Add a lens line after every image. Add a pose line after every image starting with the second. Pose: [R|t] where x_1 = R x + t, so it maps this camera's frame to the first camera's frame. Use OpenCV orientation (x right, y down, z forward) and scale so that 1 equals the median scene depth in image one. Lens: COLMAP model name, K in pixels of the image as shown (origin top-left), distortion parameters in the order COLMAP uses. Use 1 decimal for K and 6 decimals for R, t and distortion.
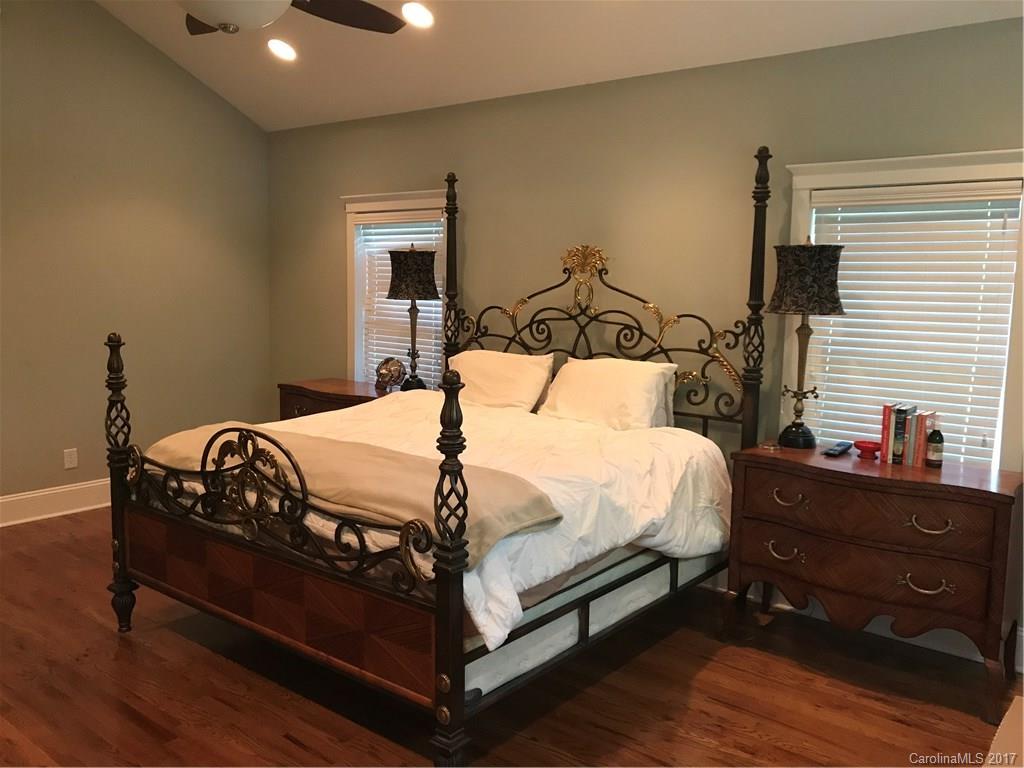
lens RADIAL K [[839.8, 0, 520.5], [0, 839.8, 387.6], [0, 0, 1]] dist [0.037660, -0.034624]
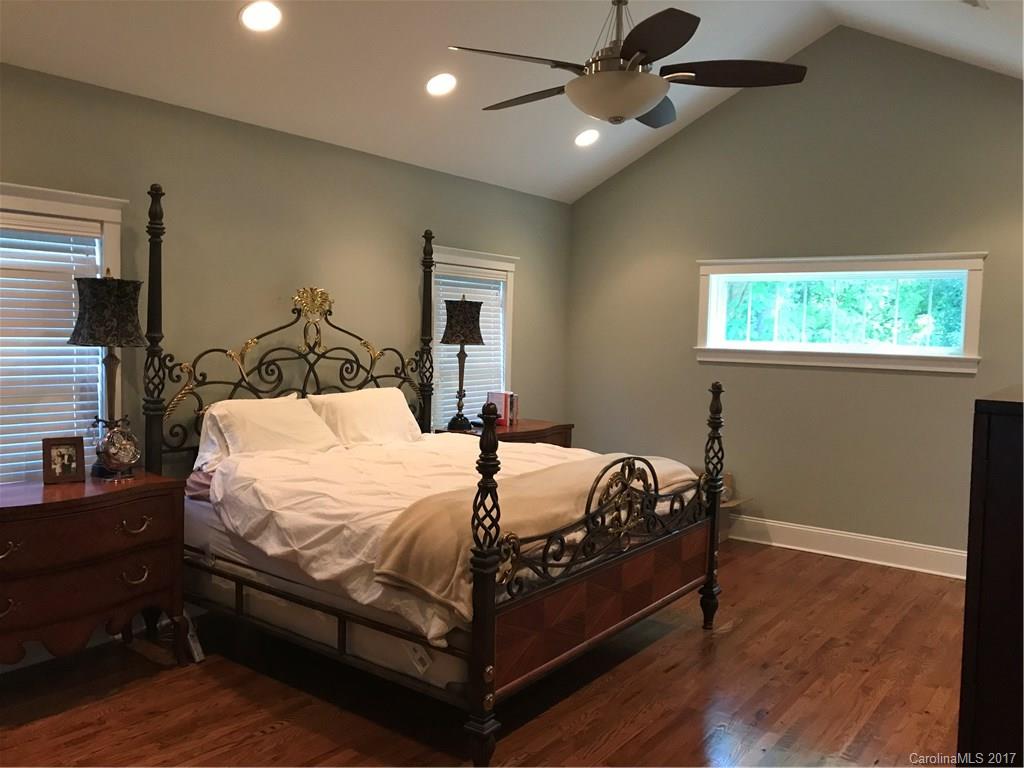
lens RADIAL K [[839.8, 0, 520.5], [0, 839.8, 381.9], [0, 0, 1]] dist [0.037660, -0.034624]
pose [[-0.045117, -0.084417, 0.995409, -1.030523], [0.097850, 0.991258, 0.088500, -0.123161], [-0.994178, 0.101393, -0.036462, 0.809925]]
